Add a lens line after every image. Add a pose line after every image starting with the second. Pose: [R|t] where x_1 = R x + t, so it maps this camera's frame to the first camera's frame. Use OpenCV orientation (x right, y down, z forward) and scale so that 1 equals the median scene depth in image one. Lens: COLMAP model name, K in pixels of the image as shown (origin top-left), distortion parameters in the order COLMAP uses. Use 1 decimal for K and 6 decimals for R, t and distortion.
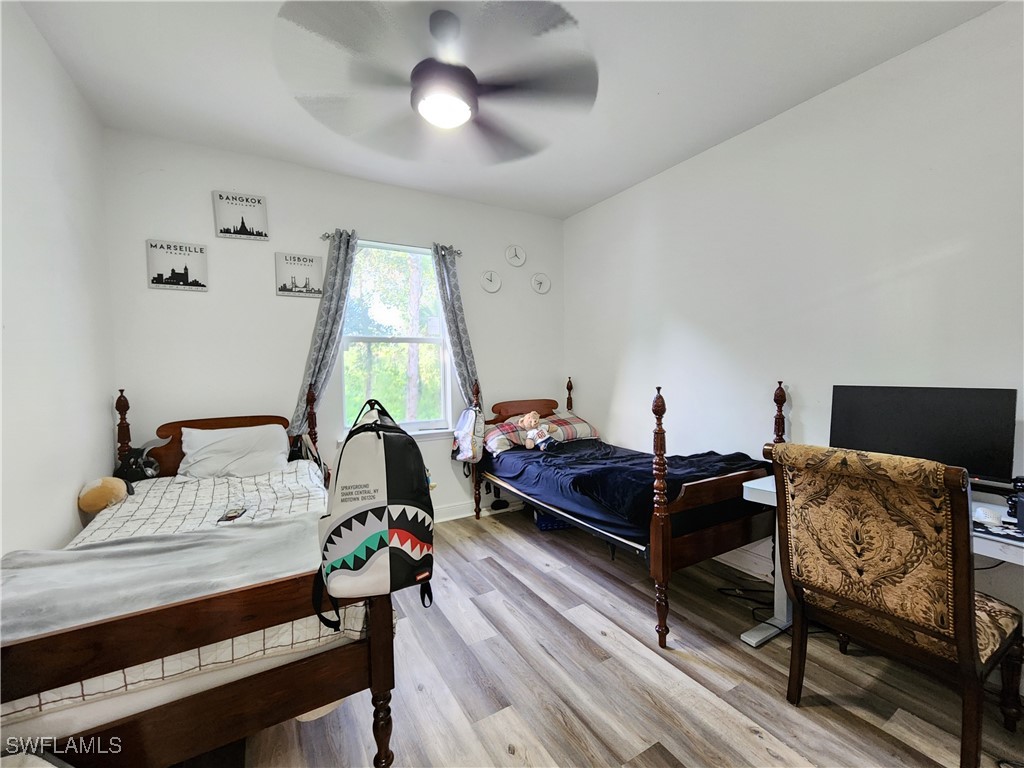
lens RADIAL K [[428.8, 0, 509.8], [0, 428.8, 387.8], [0, 0, 1]] dist [-0.001366, -0.000639]
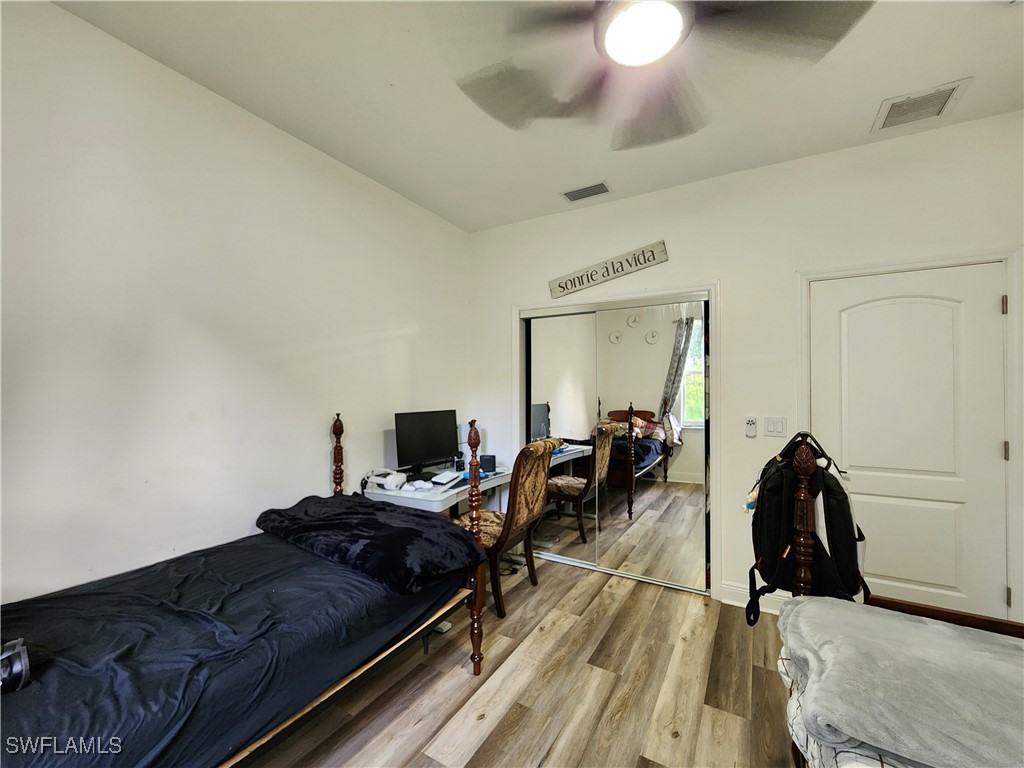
lens RADIAL K [[428.8, 0, 509.8], [0, 428.8, 387.8], [0, 0, 1]] dist [-0.001366, -0.000639]
pose [[-0.499720, 0.020412, 0.865946, -0.683460], [0.046508, 0.998912, 0.003292, -0.088434], [-0.864937, 0.041918, -0.500126, 1.673912]]
